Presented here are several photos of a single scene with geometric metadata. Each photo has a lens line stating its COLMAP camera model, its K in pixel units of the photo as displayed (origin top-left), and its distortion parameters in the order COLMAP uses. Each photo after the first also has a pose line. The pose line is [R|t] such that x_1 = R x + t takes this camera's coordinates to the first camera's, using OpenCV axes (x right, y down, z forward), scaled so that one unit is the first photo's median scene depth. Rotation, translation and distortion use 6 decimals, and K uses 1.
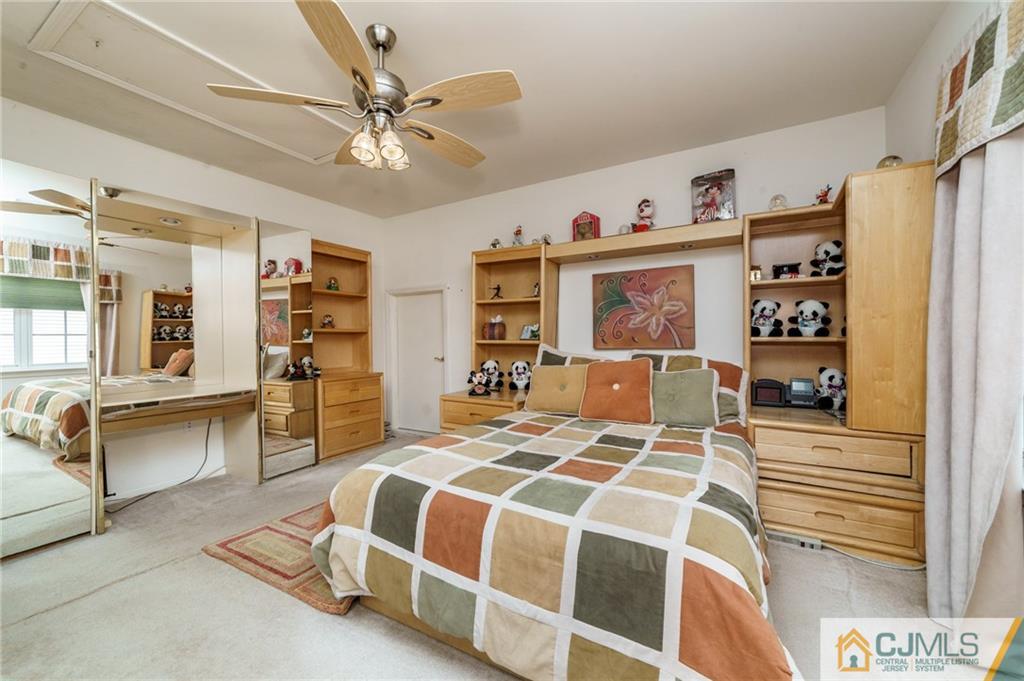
lens RADIAL K [[399.3, 0, 510.0], [0, 399.3, 338.7], [0, 0, 1]] dist [-0.022326, 0.008540]
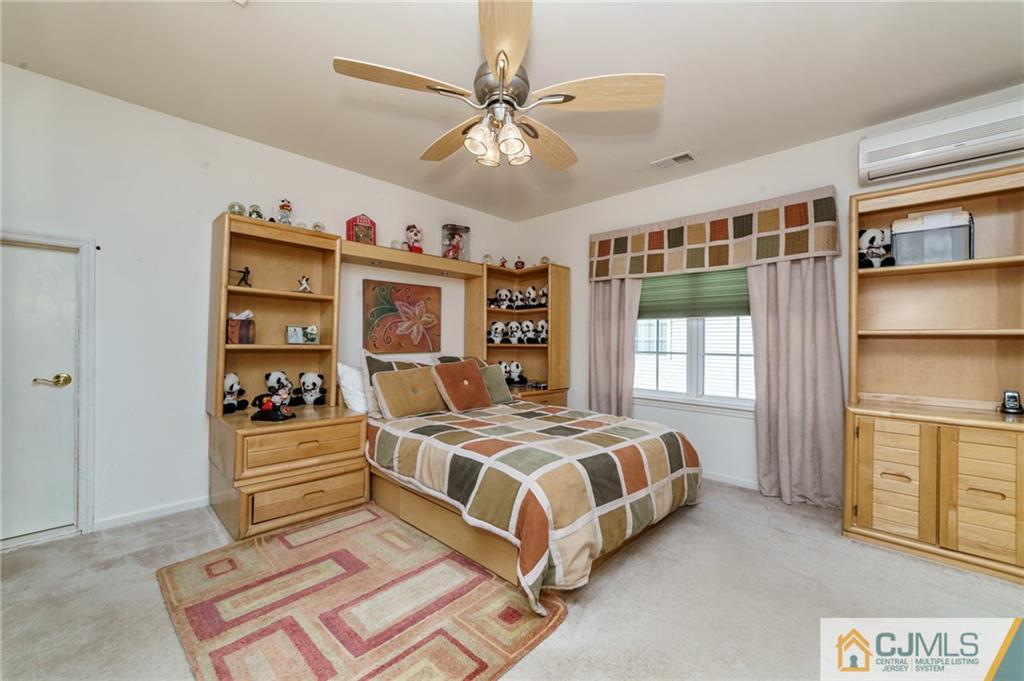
lens RADIAL K [[399.3, 0, 510.0], [0, 399.3, 338.7], [0, 0, 1]] dist [-0.022326, 0.008540]
pose [[0.242274, 0.012155, 0.970132, -0.719080], [-0.017169, 0.999819, -0.008239, -0.010667], [-0.970056, -0.014660, 0.242438, 0.435237]]
